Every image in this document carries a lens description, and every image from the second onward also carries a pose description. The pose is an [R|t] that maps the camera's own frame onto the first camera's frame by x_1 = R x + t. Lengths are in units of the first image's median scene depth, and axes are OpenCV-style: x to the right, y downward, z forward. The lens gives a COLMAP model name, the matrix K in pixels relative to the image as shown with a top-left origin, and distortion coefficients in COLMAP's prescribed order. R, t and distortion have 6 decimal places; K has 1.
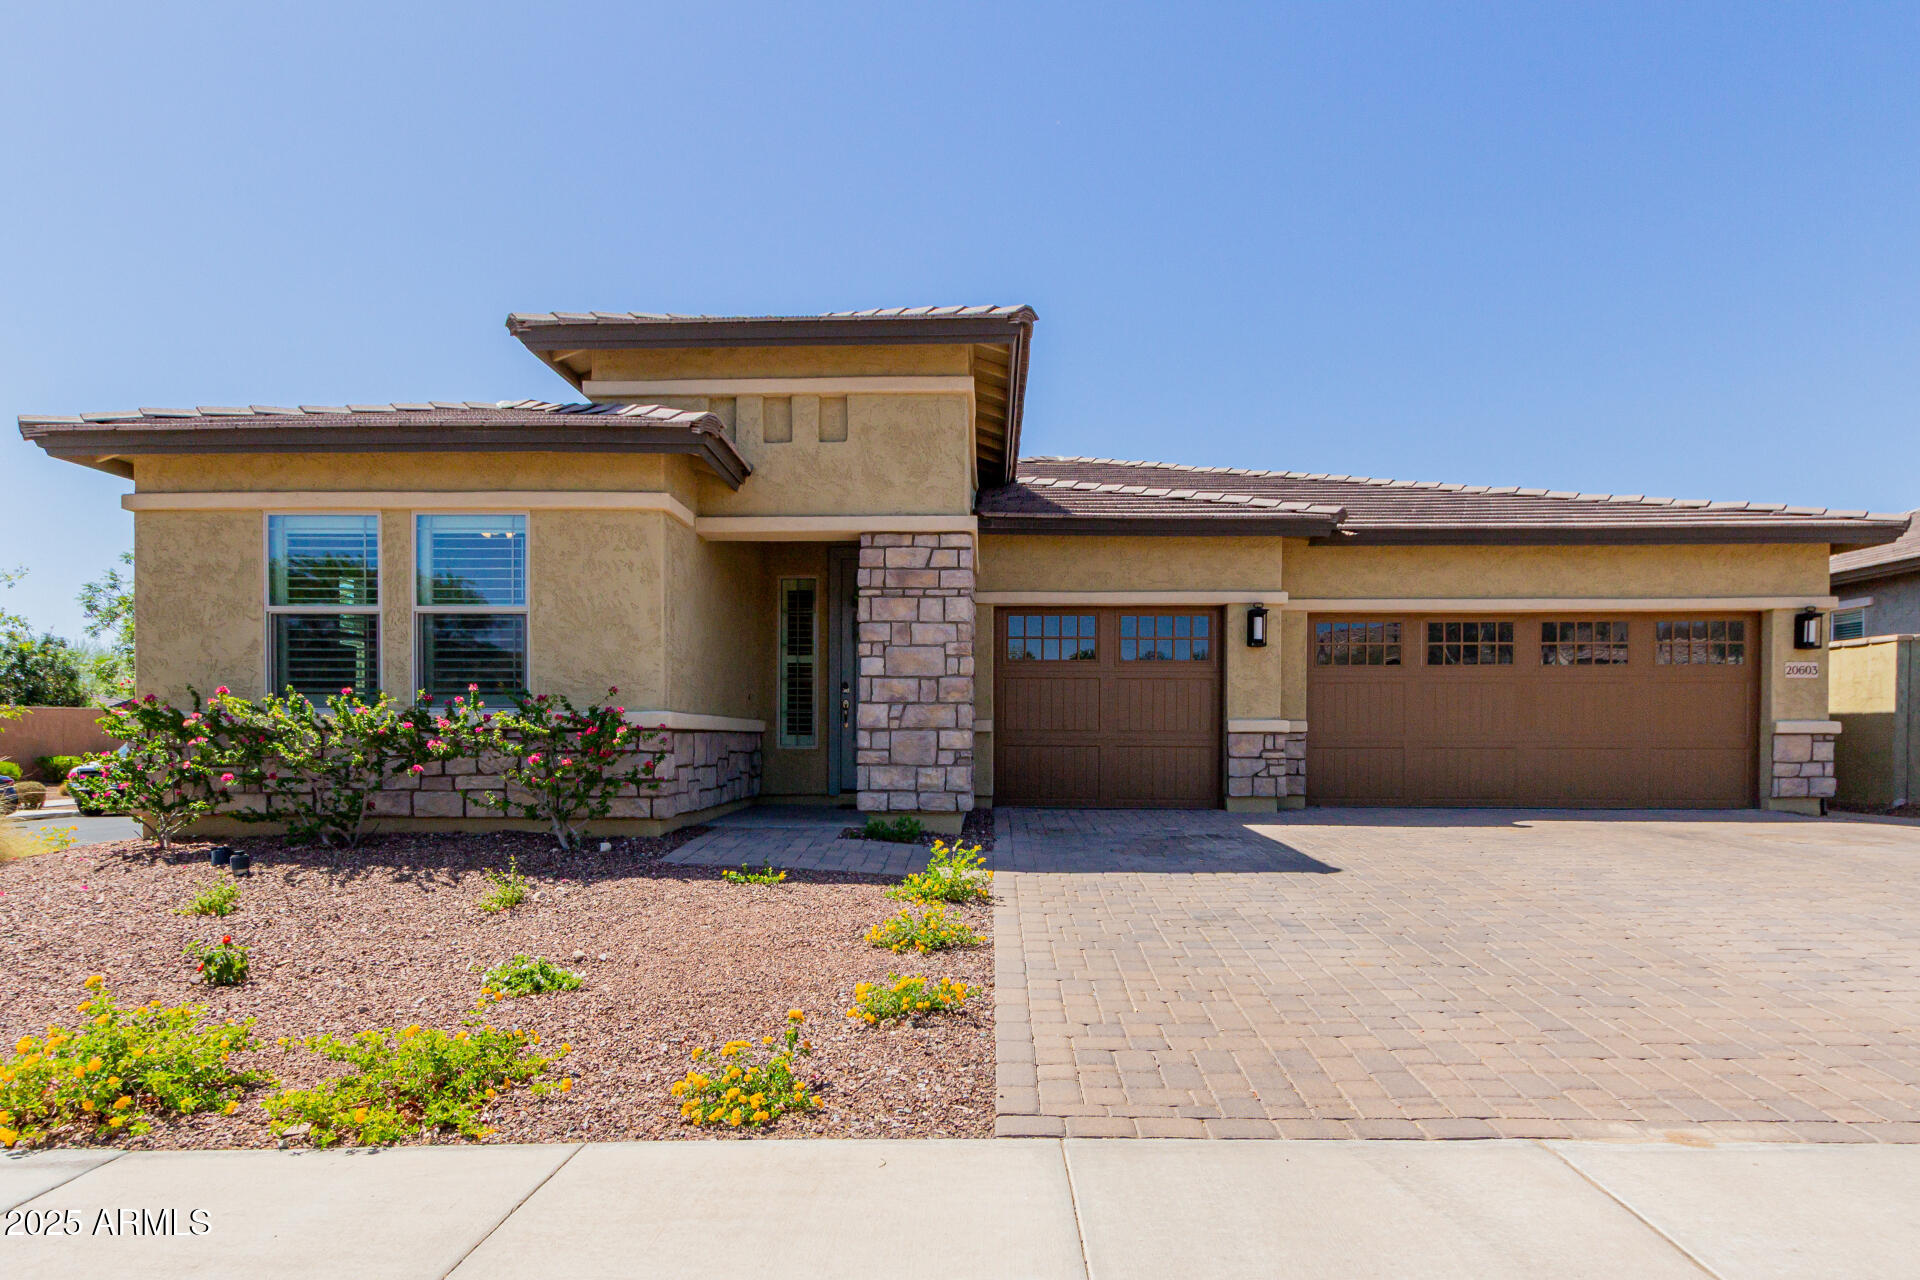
lens RADIAL K [[1109.8, 0, 949.5], [0, 1109.8, 741.9], [0, 0, 1]] dist [0.006401, 0.001132]
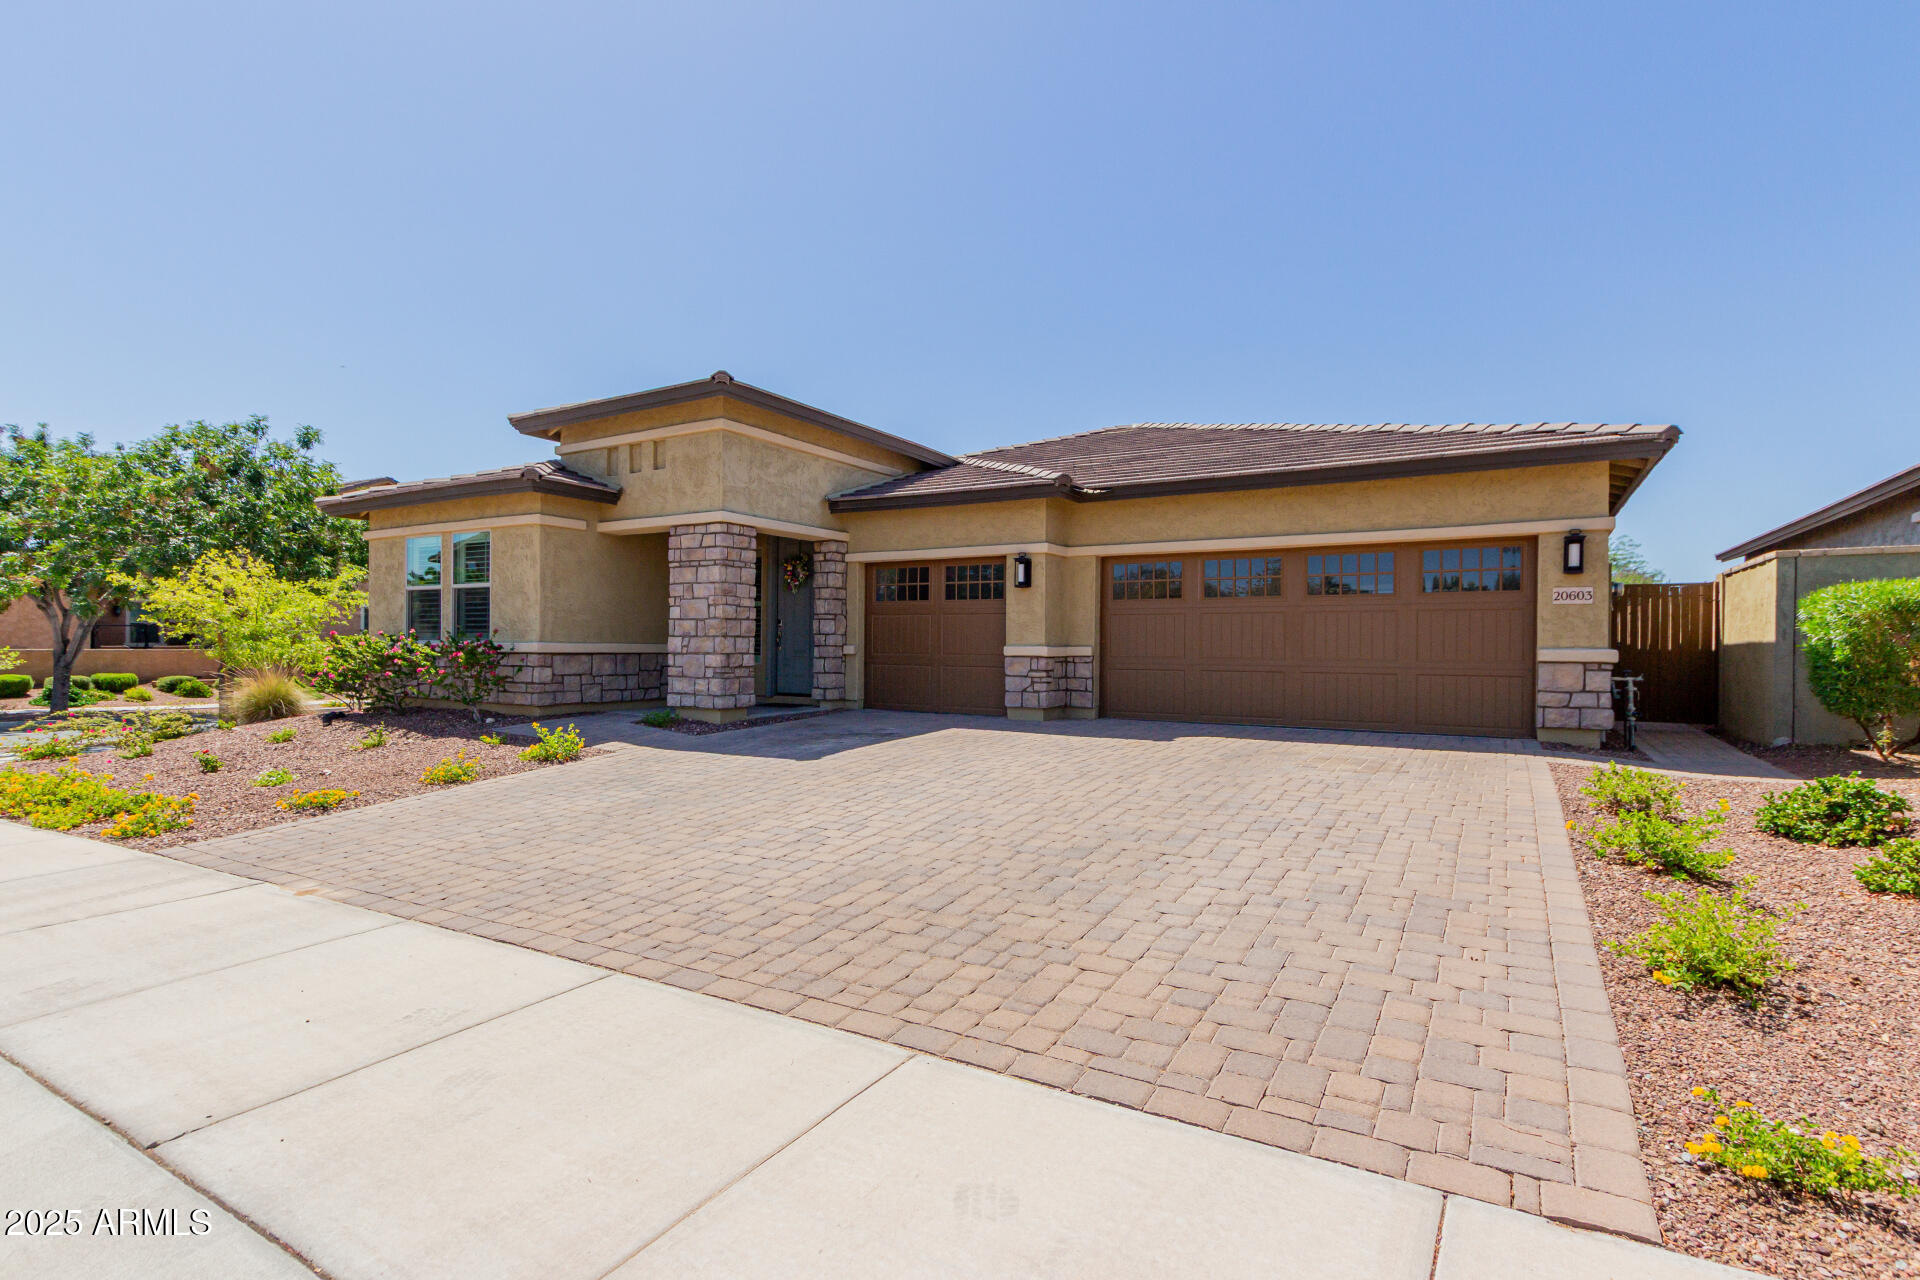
lens RADIAL K [[926.3, 0, 953.3], [0, 926.3, 645.2], [0, 0, 1]] dist [0.011812, -0.004746]
pose [[0.876652, 0.003034, -0.481115, 0.889495], [-0.006864, 0.999957, -0.006201, -0.017360], [0.481076, 0.008739, 0.876636, 0.057776]]
